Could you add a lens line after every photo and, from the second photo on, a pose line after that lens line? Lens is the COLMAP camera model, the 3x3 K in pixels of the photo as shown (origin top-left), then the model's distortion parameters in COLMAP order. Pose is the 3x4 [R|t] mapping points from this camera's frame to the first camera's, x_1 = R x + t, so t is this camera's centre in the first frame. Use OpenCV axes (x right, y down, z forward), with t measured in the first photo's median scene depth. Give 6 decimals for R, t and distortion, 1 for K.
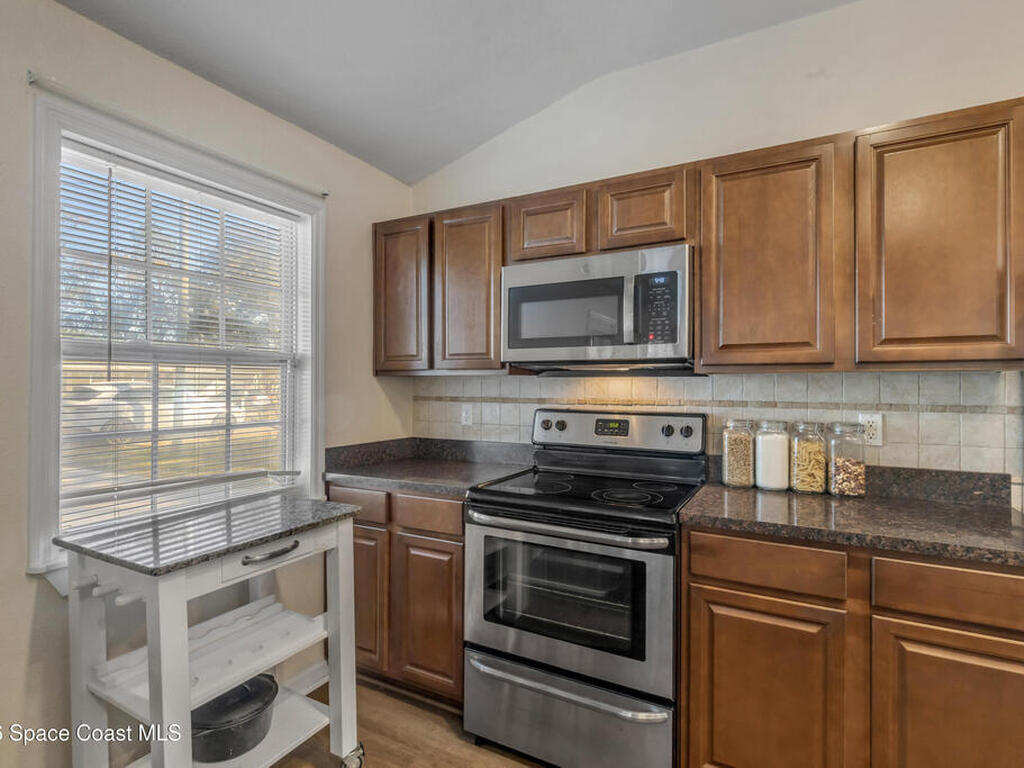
lens RADIAL K [[526.4, 0, 512.0], [0, 526.4, 384.0], [0, 0, 1]] dist [0.002683, 0.000305]
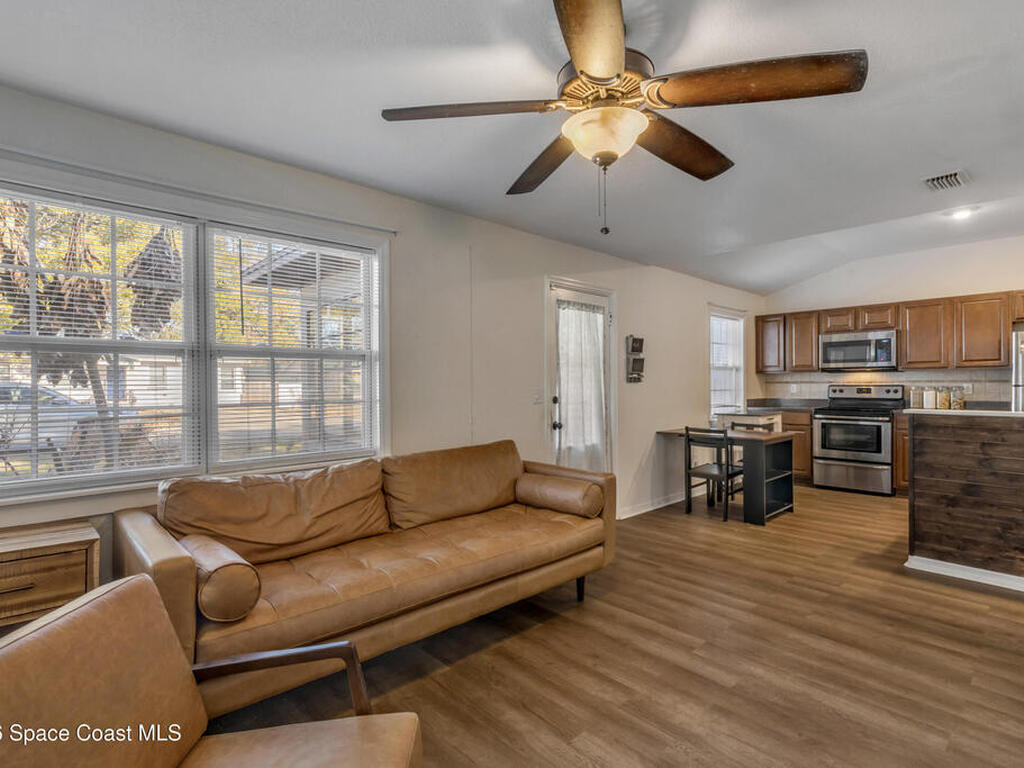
lens RADIAL K [[526.4, 0, 512.0], [0, 526.4, 384.0], [0, 0, 1]] dist [0.002683, 0.000305]
pose [[0.949985, -0.007109, -0.312216, -0.799404], [0.006524, 0.999974, -0.002918, 0.048166], [0.312229, 0.000735, 0.950007, -2.517628]]
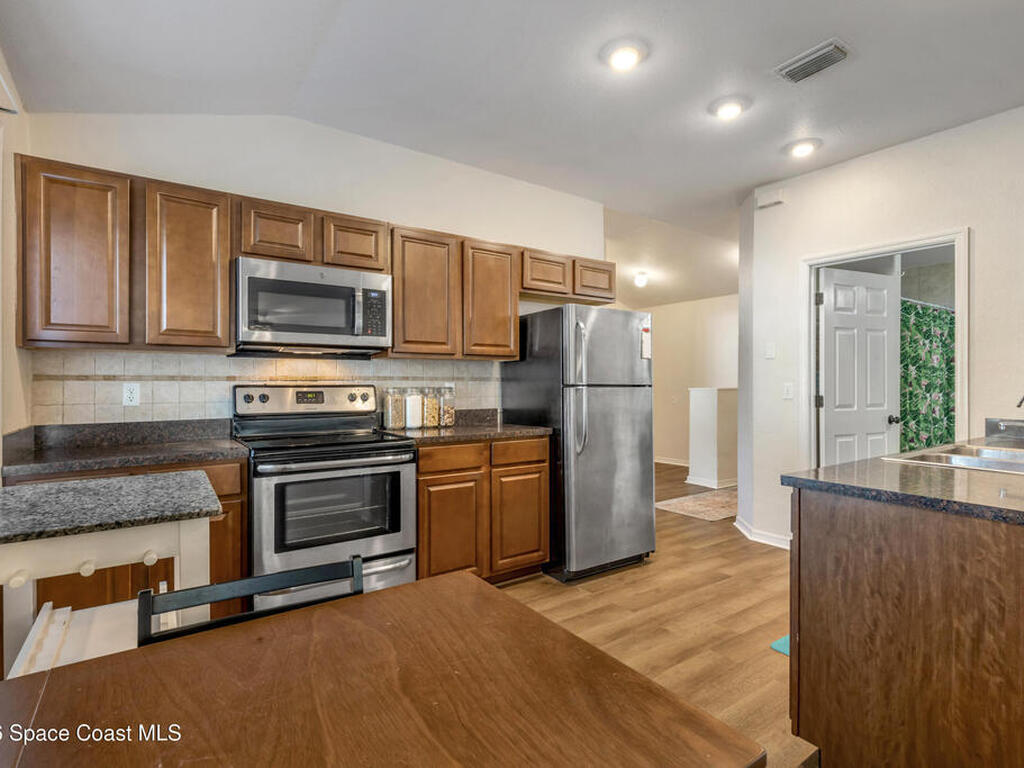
lens RADIAL K [[519.6, 0, 512.0], [0, 519.6, 384.0], [0, 0, 1]] dist [0.005148, -0.001555]
pose [[0.449977, -0.003936, 0.893032, -0.837190], [0.003163, 0.999991, 0.002813, 0.054207], [-0.893035, 0.001559, 0.449985, -0.028783]]
